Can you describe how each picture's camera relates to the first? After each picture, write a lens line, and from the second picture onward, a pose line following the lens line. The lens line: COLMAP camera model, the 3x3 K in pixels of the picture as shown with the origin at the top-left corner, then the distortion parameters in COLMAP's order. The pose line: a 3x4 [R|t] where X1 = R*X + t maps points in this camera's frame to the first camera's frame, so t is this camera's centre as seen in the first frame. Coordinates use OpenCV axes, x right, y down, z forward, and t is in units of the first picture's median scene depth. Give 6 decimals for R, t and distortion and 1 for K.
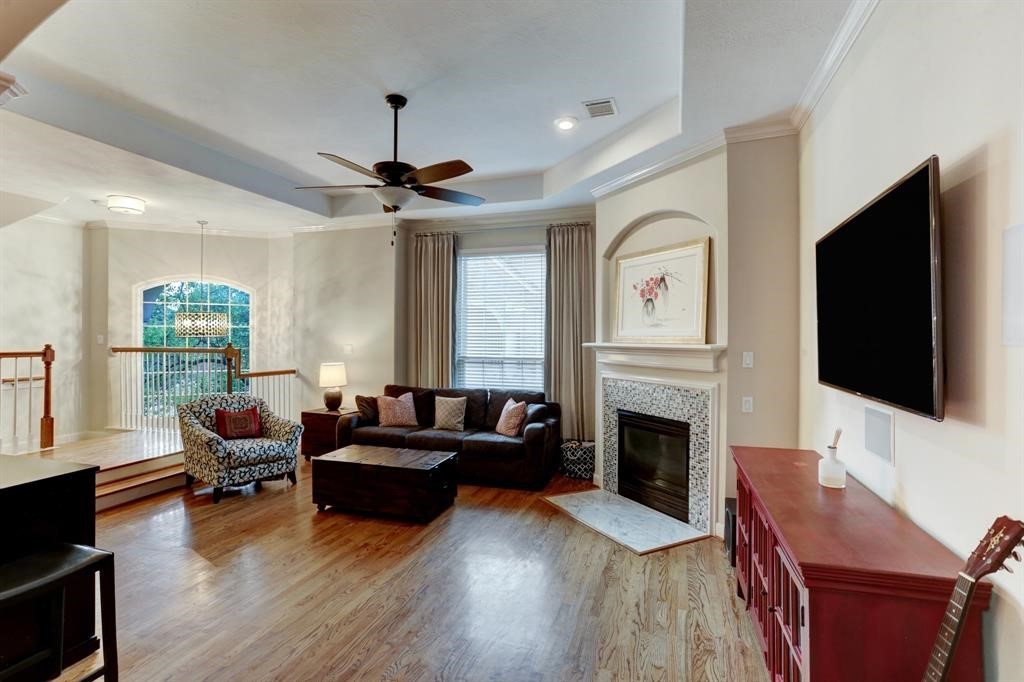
lens RADIAL K [[509.7, 0, 512.0], [0, 509.7, 341.0], [0, 0, 1]] dist [-0.003046, 0.028400]
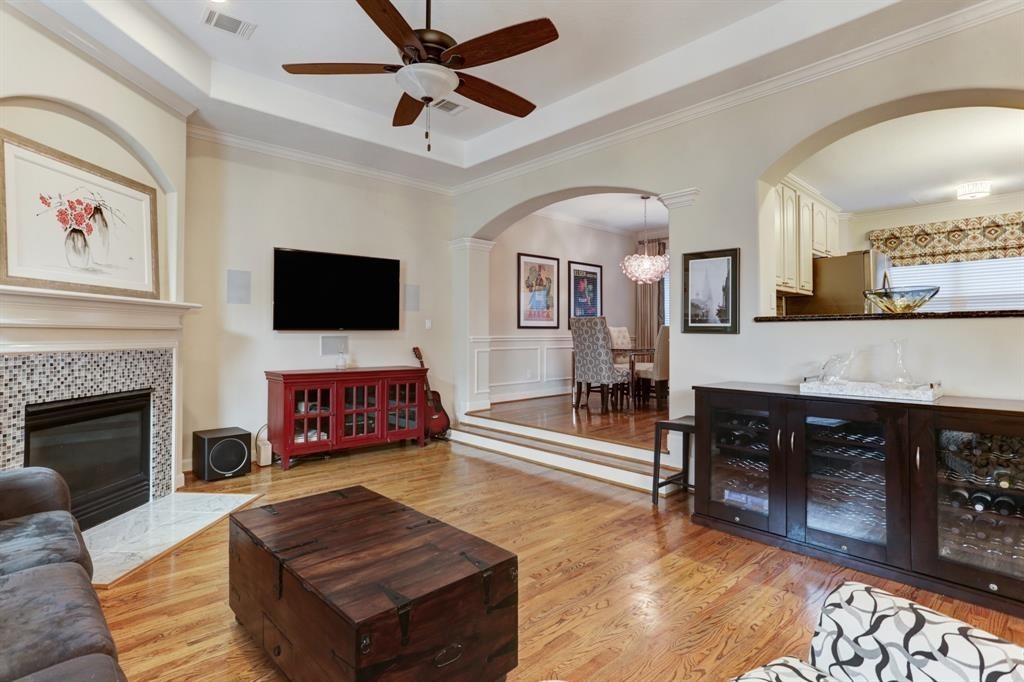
lens RADIAL K [[506.3, 0, 507.7], [0, 506.3, 327.0], [0, 0, 1]] dist [-0.002567, 0.000377]
pose [[-0.874960, 0.005929, 0.484159, -0.471077], [0.001626, 0.999955, -0.009307, 0.046405], [-0.484193, -0.007356, -0.874931, 1.092588]]
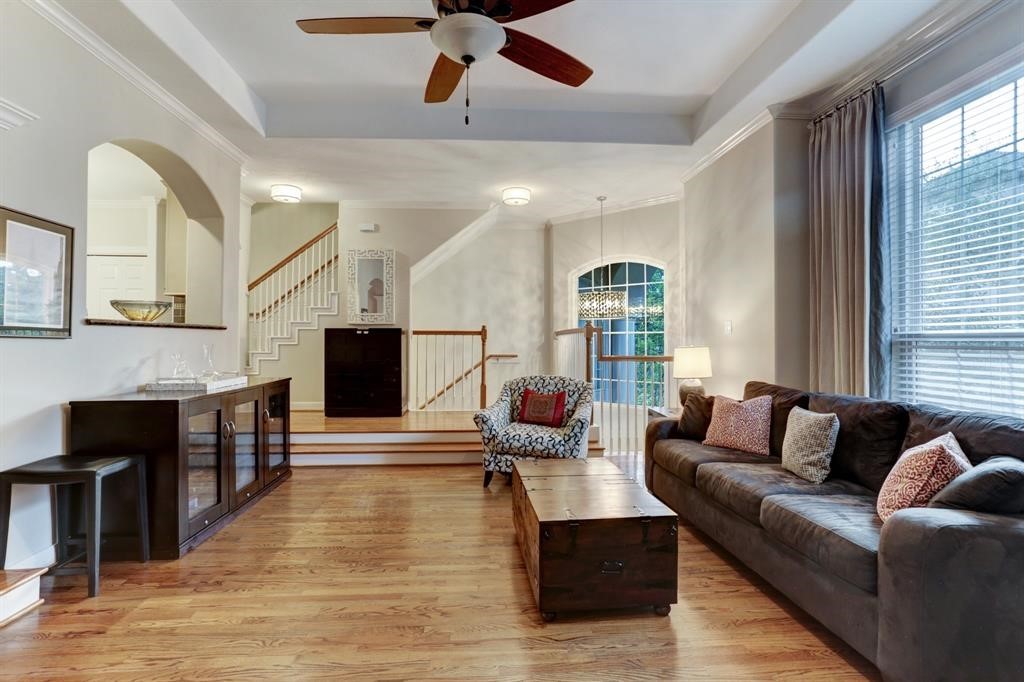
lens RADIAL K [[504.2, 0, 512.0], [0, 504.2, 341.0], [0, 0, 1]] dist [-0.029403, 0.000390]
pose [[0.386798, -0.006268, -0.922143, 0.226869], [-0.008397, 0.999912, -0.010319, 0.053489], [0.922126, 0.011734, 0.386711, 0.577401]]
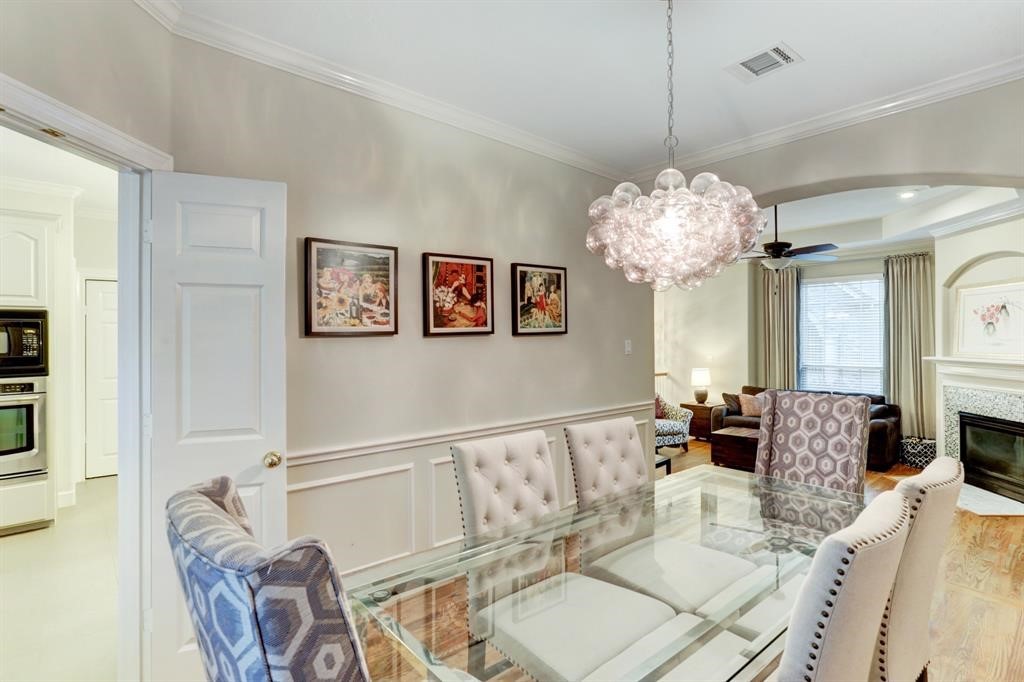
lens RADIAL K [[521.0, 0, 564.4], [0, 521.0, 341.0], [0, 0, 1]] dist [-0.004119, 0.029210]
pose [[0.899956, -0.009310, -0.435882, -0.083283], [0.010481, 0.999945, 0.000282, -0.040578], [0.435856, -0.004823, 0.900004, -0.483393]]
